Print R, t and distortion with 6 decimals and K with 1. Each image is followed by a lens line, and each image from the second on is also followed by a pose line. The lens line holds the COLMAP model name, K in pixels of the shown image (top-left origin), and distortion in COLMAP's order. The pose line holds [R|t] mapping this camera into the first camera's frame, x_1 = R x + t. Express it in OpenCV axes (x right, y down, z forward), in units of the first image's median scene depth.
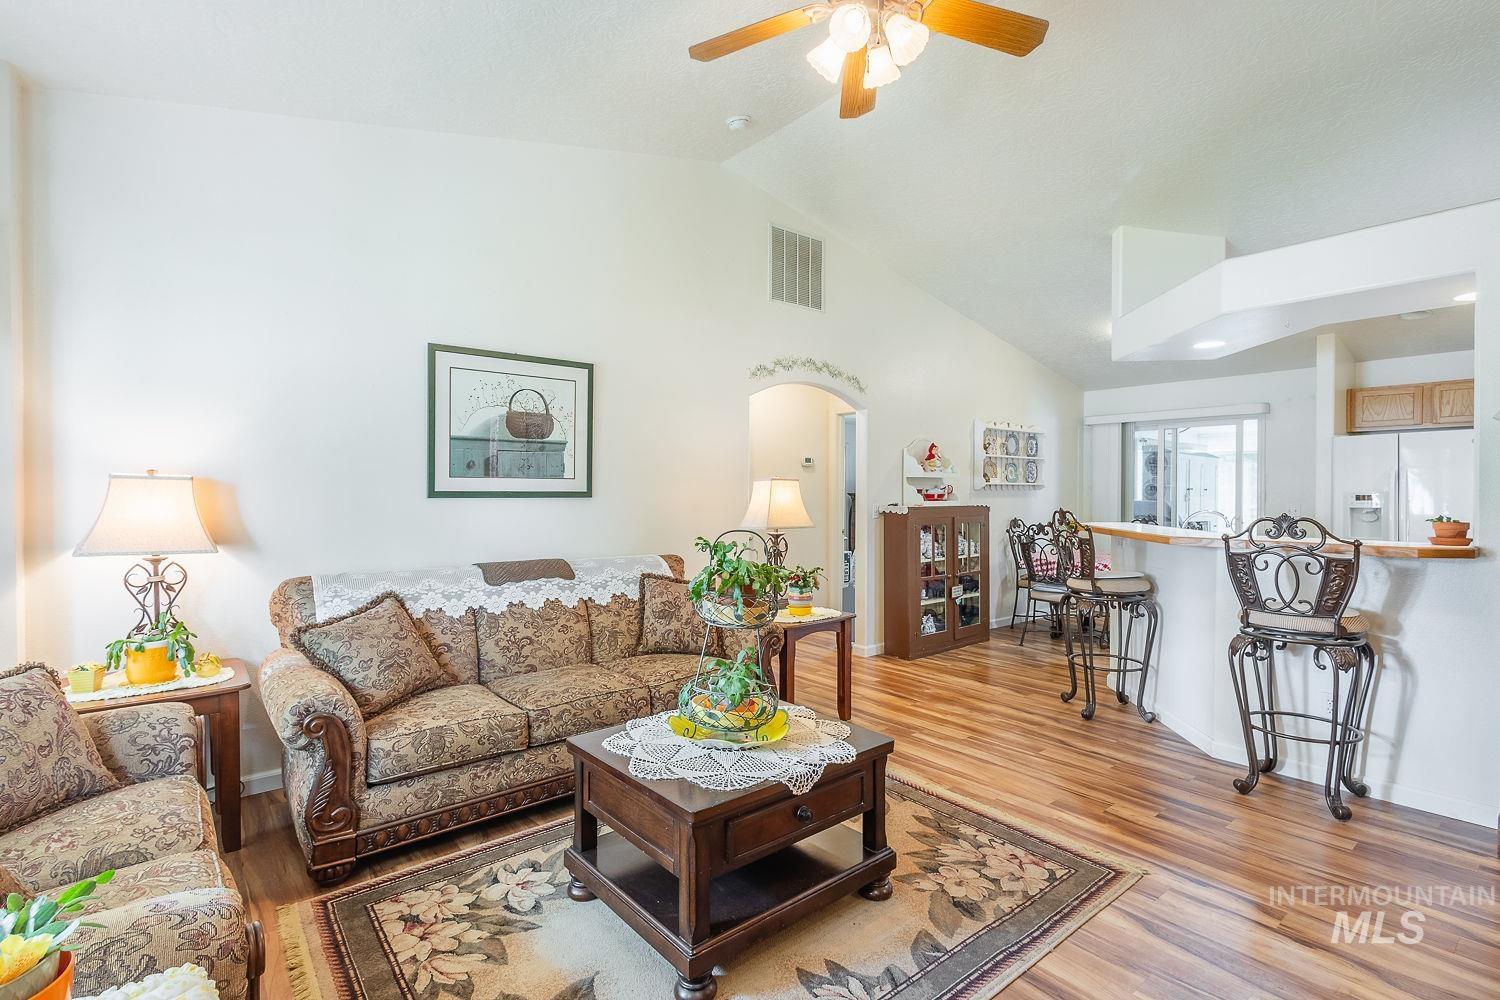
lens RADIAL K [[693.0, 0, 754.9], [0, 693.0, 505.0], [0, 0, 1]] dist [0.009961, -0.002532]
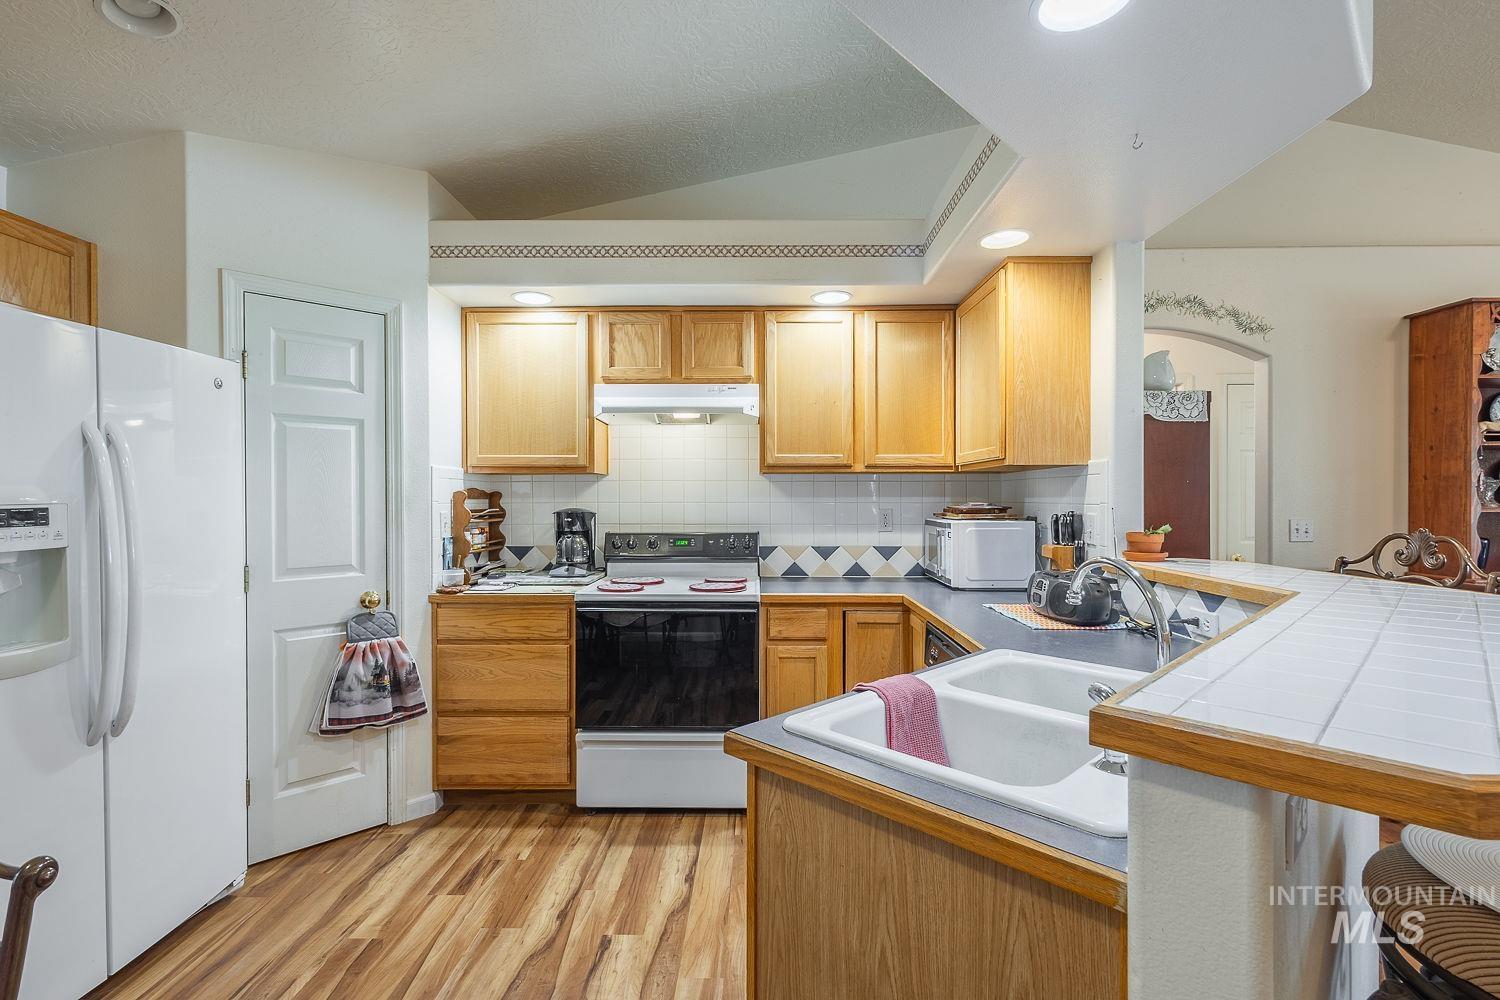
lens RADIAL K [[693.0, 0, 758.4], [0, 693.0, 498.7], [0, 0, 1]] dist [0.009961, -0.002532]
pose [[-0.764533, -0.002549, 0.644580, 0.677083], [0.012604, 0.999742, 0.018904, -0.031685], [-0.644462, 0.022577, -0.764303, 1.596061]]
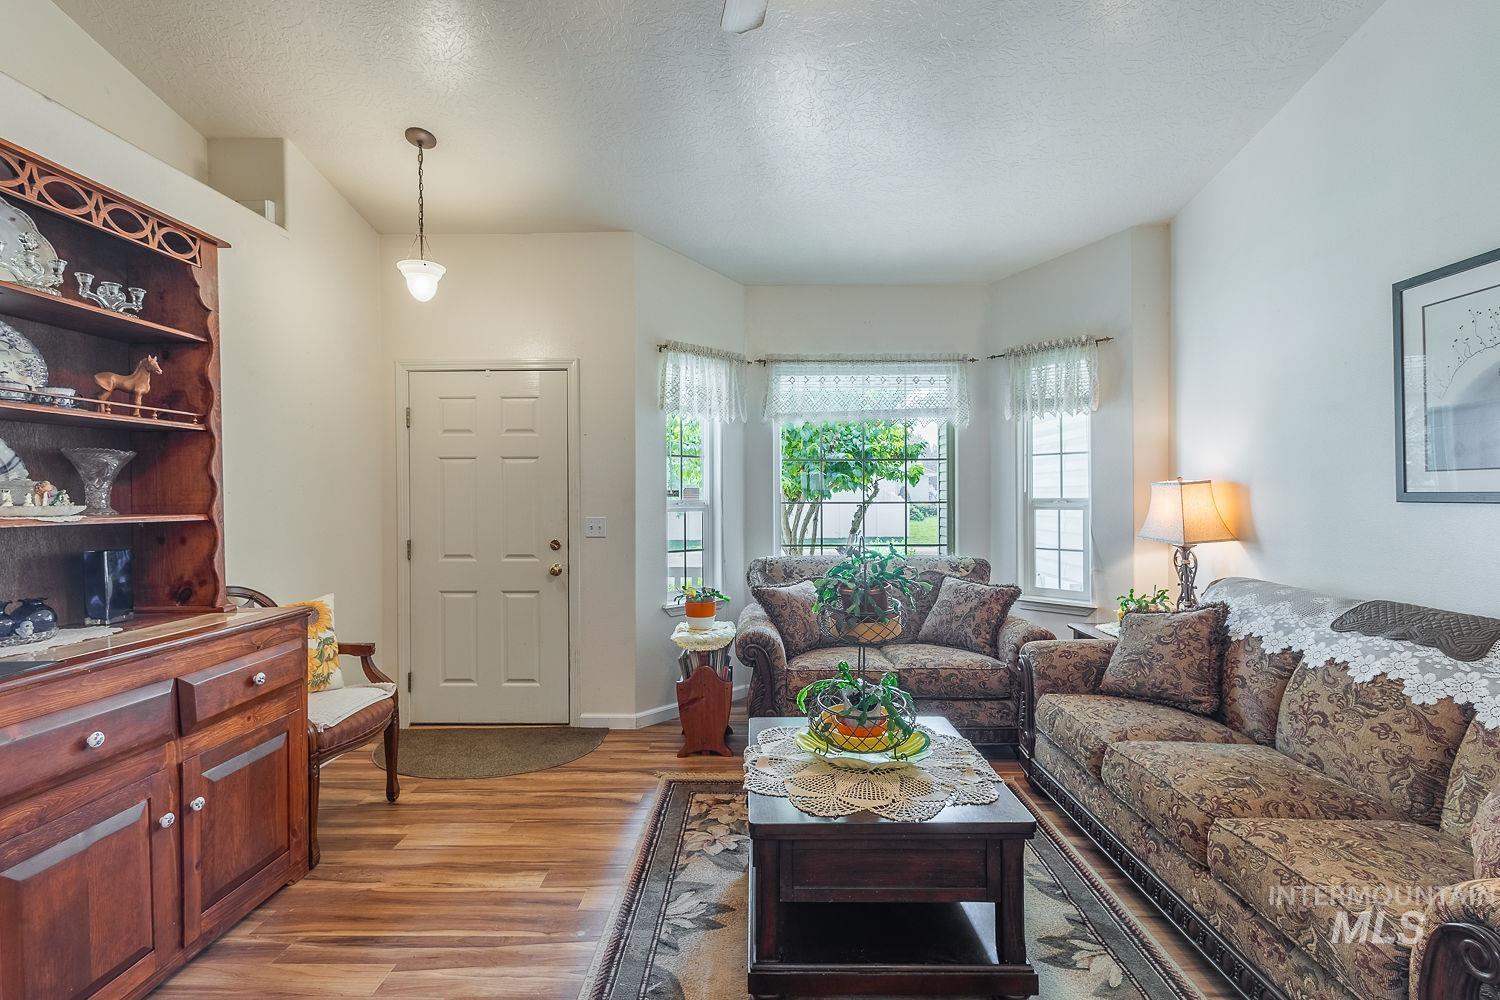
lens RADIAL K [[693.0, 0, 748.4], [0, 693.0, 499.4], [0, 0, 1]] dist [0.009961, -0.002532]
pose [[-0.649033, 0.005795, -0.760738, 0.508122], [-0.010067, 0.999818, 0.016205, -0.017924], [0.760693, 0.018176, -0.648857, 0.970087]]
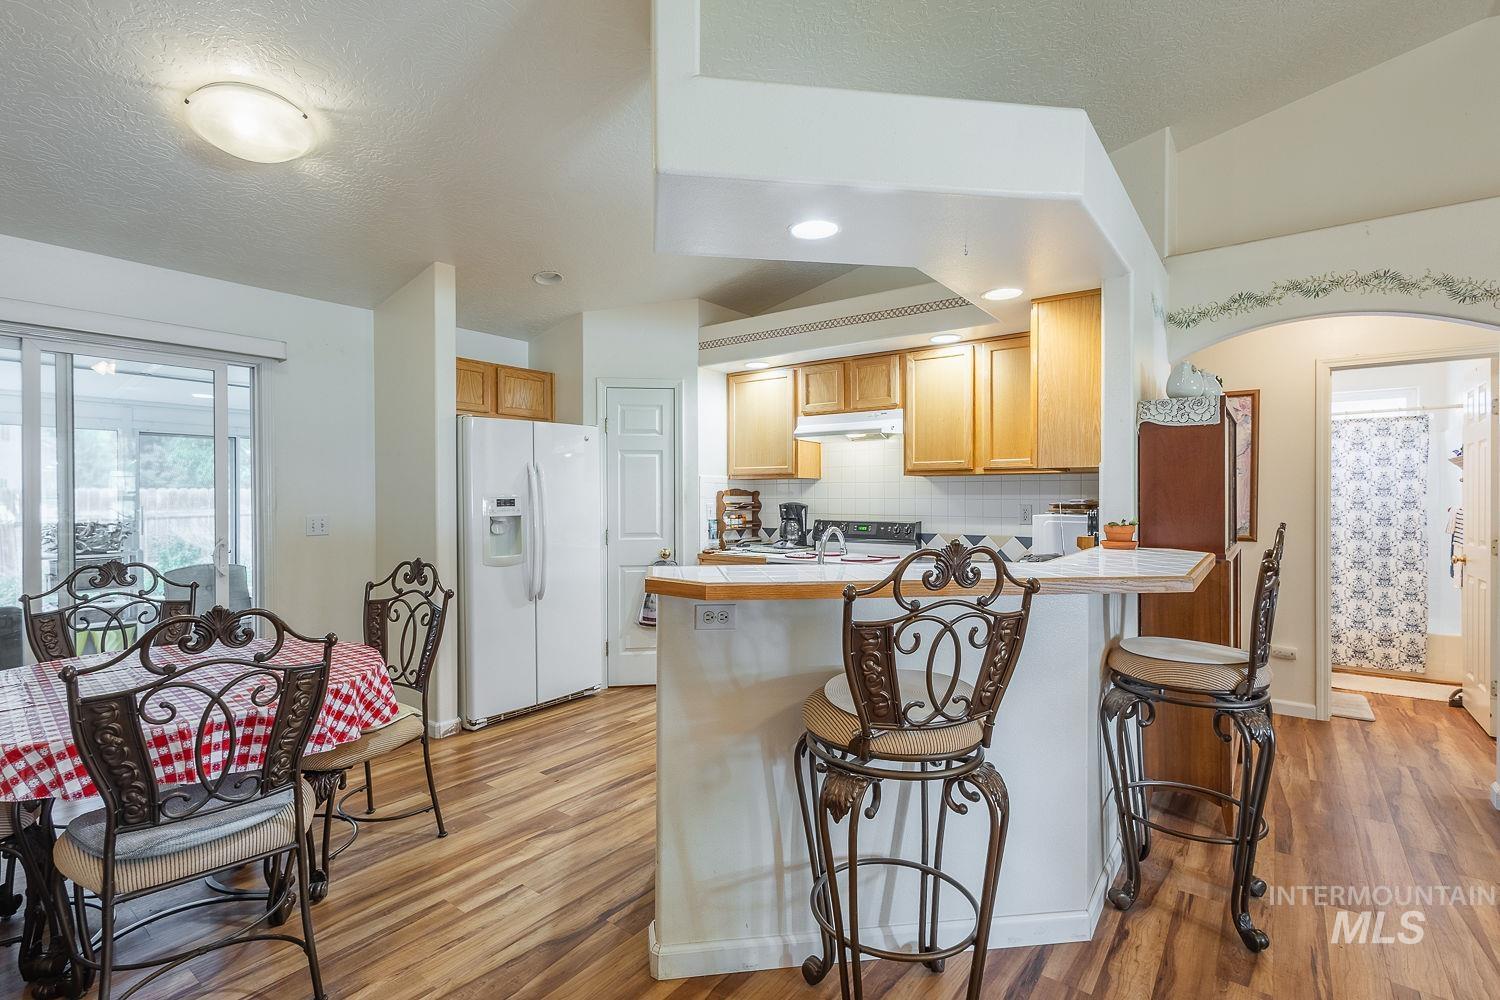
lens RADIAL K [[693.0, 0, 739.9], [0, 693.0, 499.1], [0, 0, 1]] dist [0.009961, -0.002532]
pose [[-0.224012, -0.006836, 0.974562, 0.144562], [0.019715, 0.999739, 0.011545, -0.028298], [-0.974387, 0.021800, -0.223819, 1.437300]]
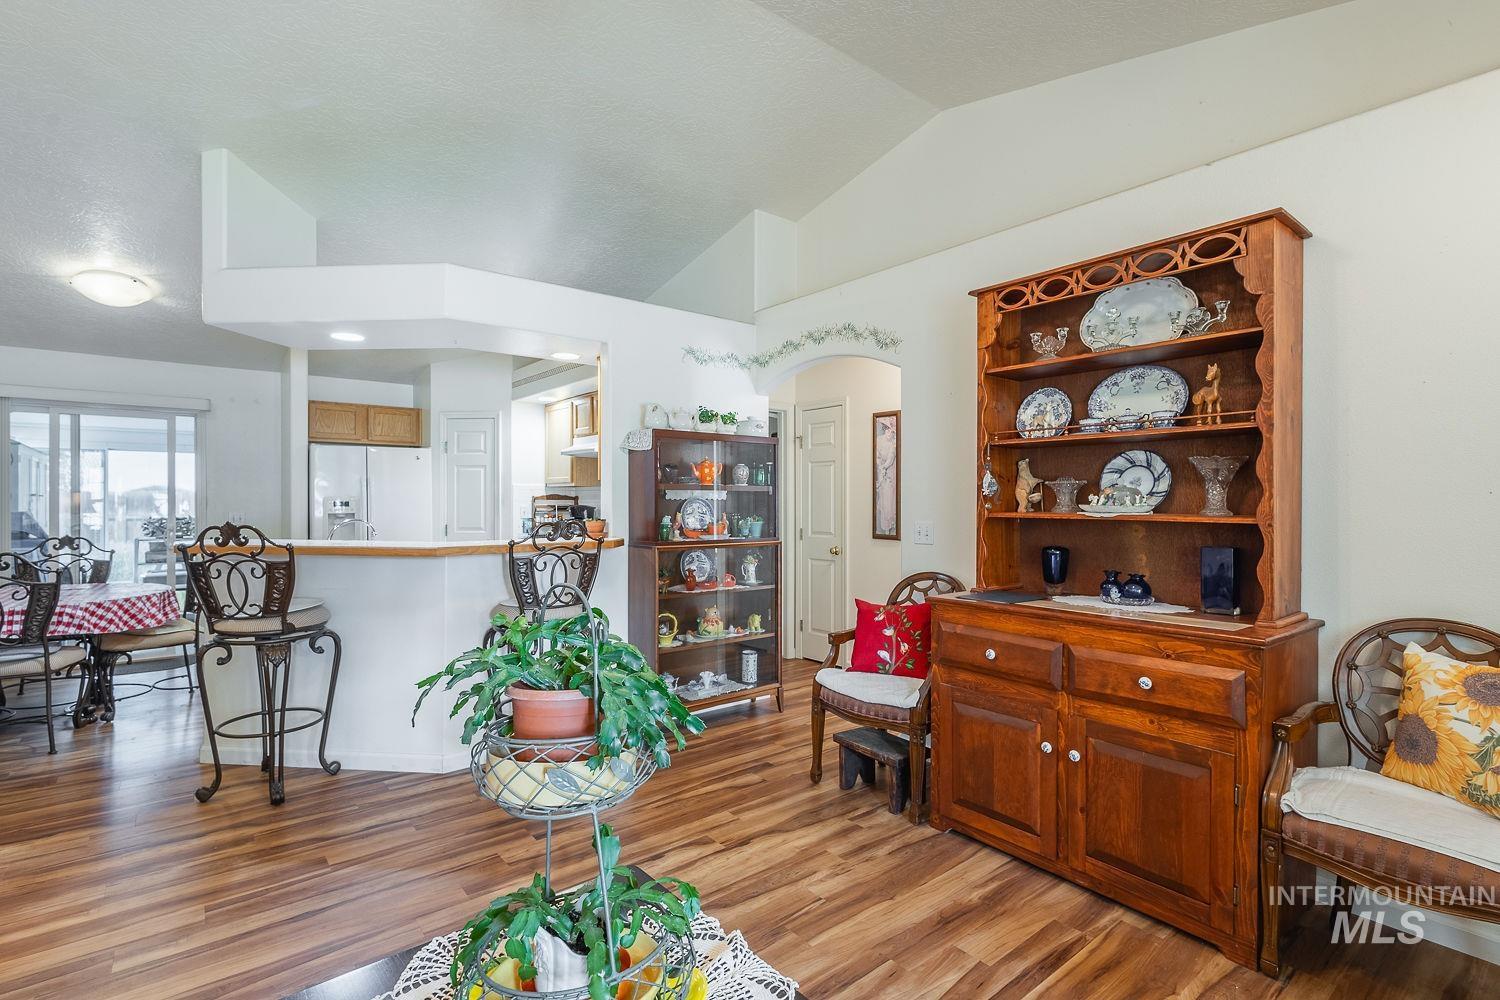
lens RADIAL K [[693.0, 0, 734.4], [0, 693.0, 499.6], [0, 0, 1]] dist [0.009961, -0.002532]
pose [[0.013392, -0.001761, 0.999909, -0.307842], [0.017365, 0.999848, 0.001528, -0.012570], [-0.999760, 0.017343, 0.013421, 0.584831]]
